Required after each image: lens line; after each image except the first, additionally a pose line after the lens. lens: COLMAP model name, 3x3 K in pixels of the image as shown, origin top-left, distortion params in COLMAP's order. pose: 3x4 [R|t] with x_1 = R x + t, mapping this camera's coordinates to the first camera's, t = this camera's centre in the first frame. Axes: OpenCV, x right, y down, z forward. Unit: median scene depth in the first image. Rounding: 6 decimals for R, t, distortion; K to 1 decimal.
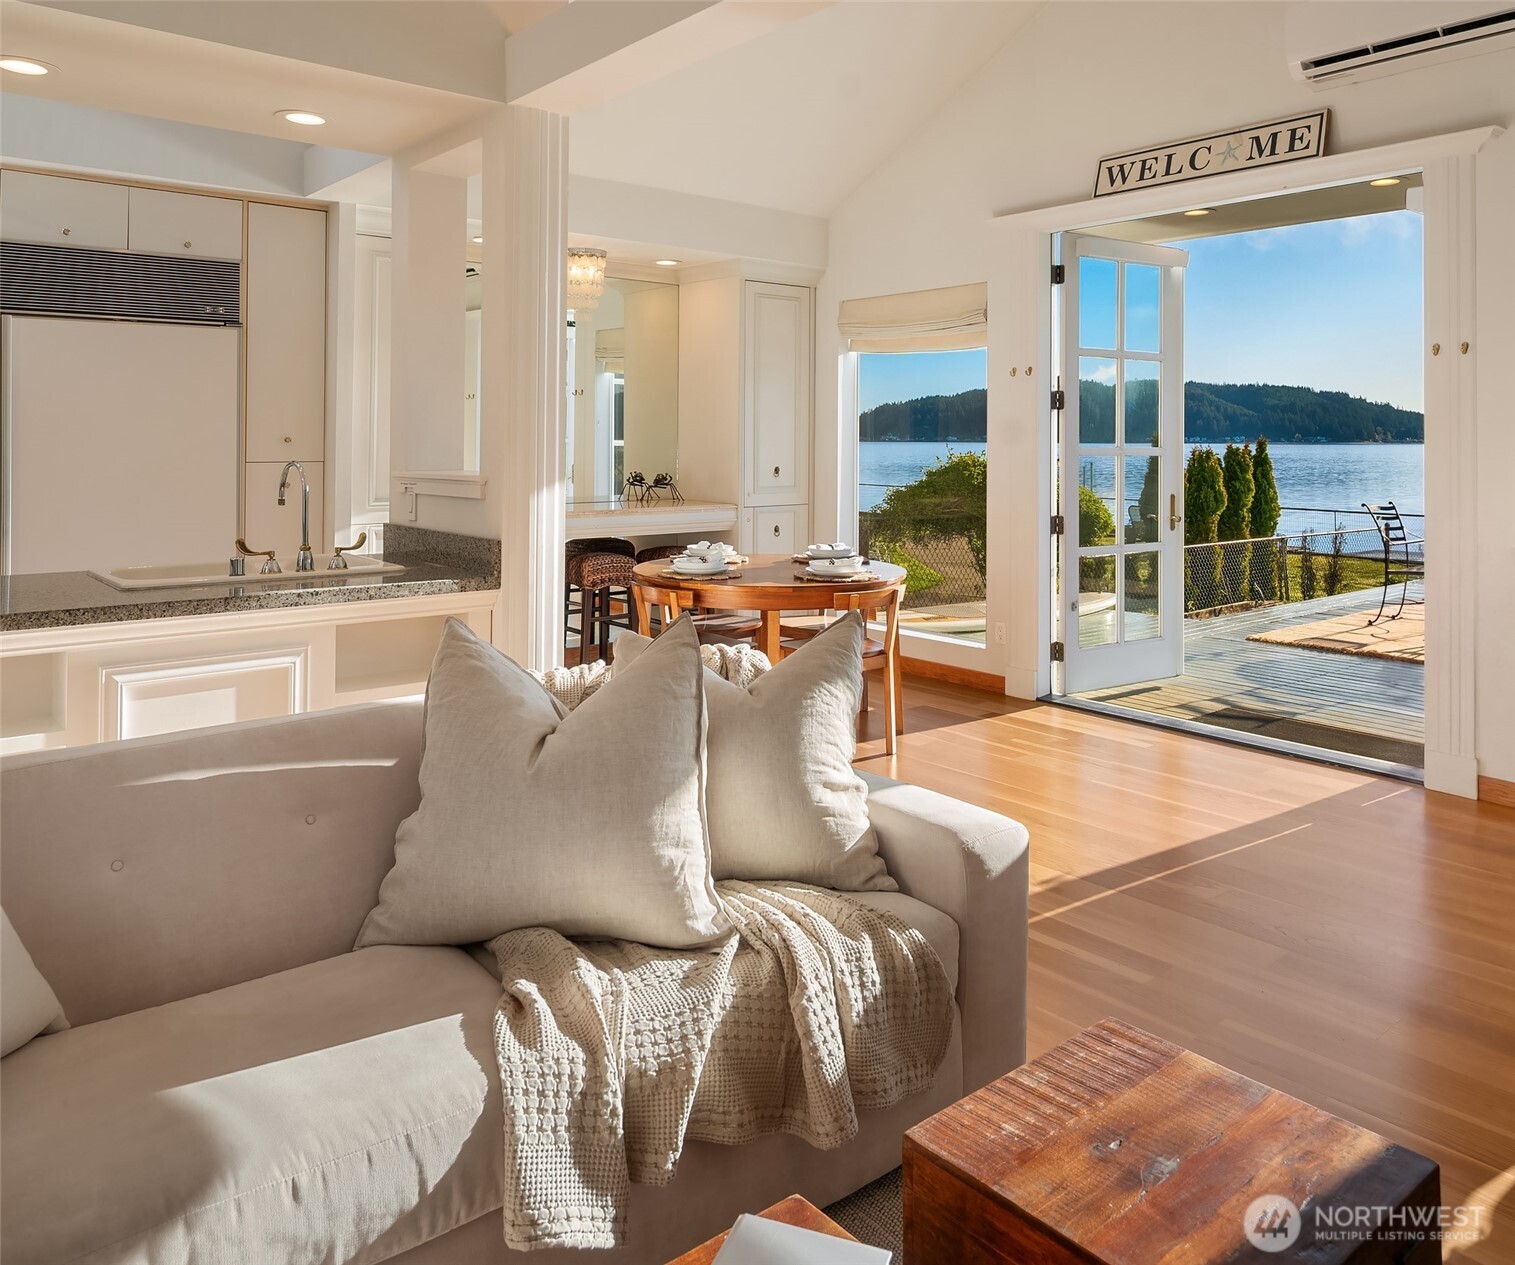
lens RADIAL K [[1140.7, 0, 749.8], [0, 1140.7, 424.9], [0, 0, 1]] dist [0.000240, 0.006867]
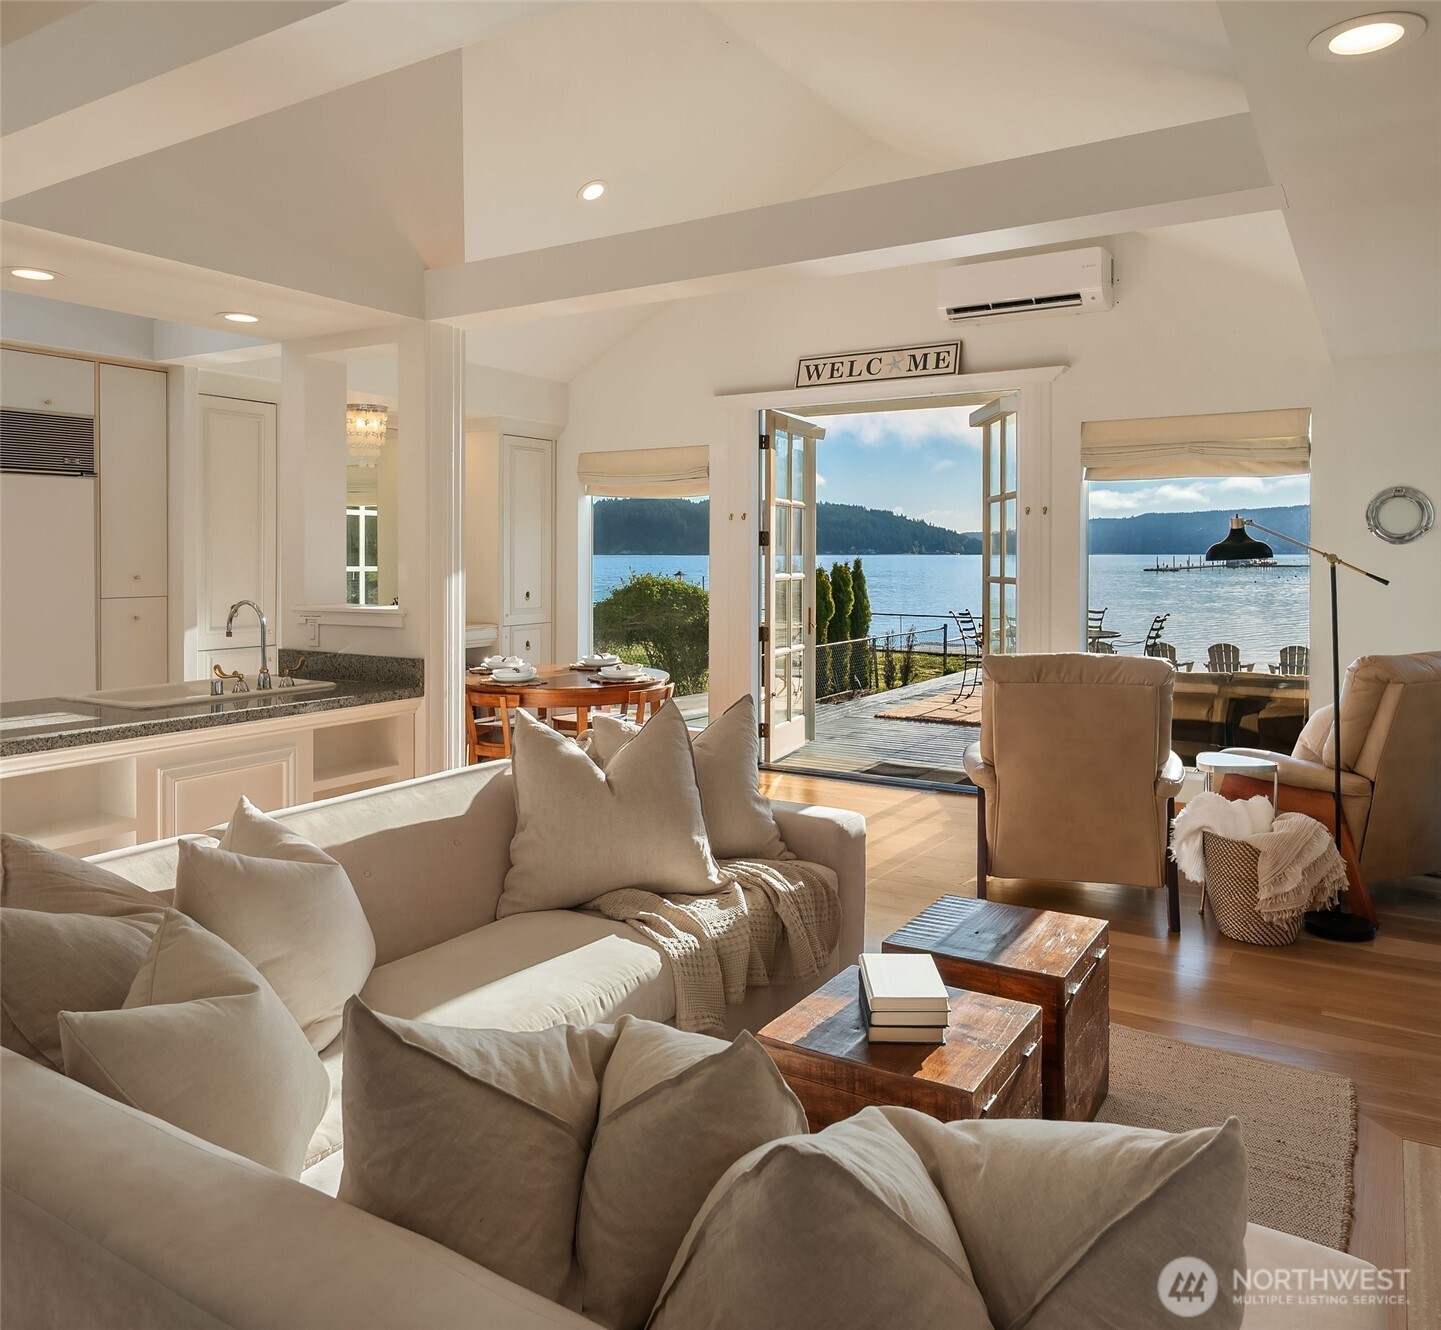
lens RADIAL K [[1100.0, 0, 723.0], [0, 1100.0, 563.8], [0, 0, 1]] dist [0.006719, 0.000766]
pose [[0.946207, -0.006875, 0.323490, -0.207185], [-0.000468, 0.999744, 0.022616, -0.024585], [-0.323562, -0.021551, 0.945961, -0.201352]]
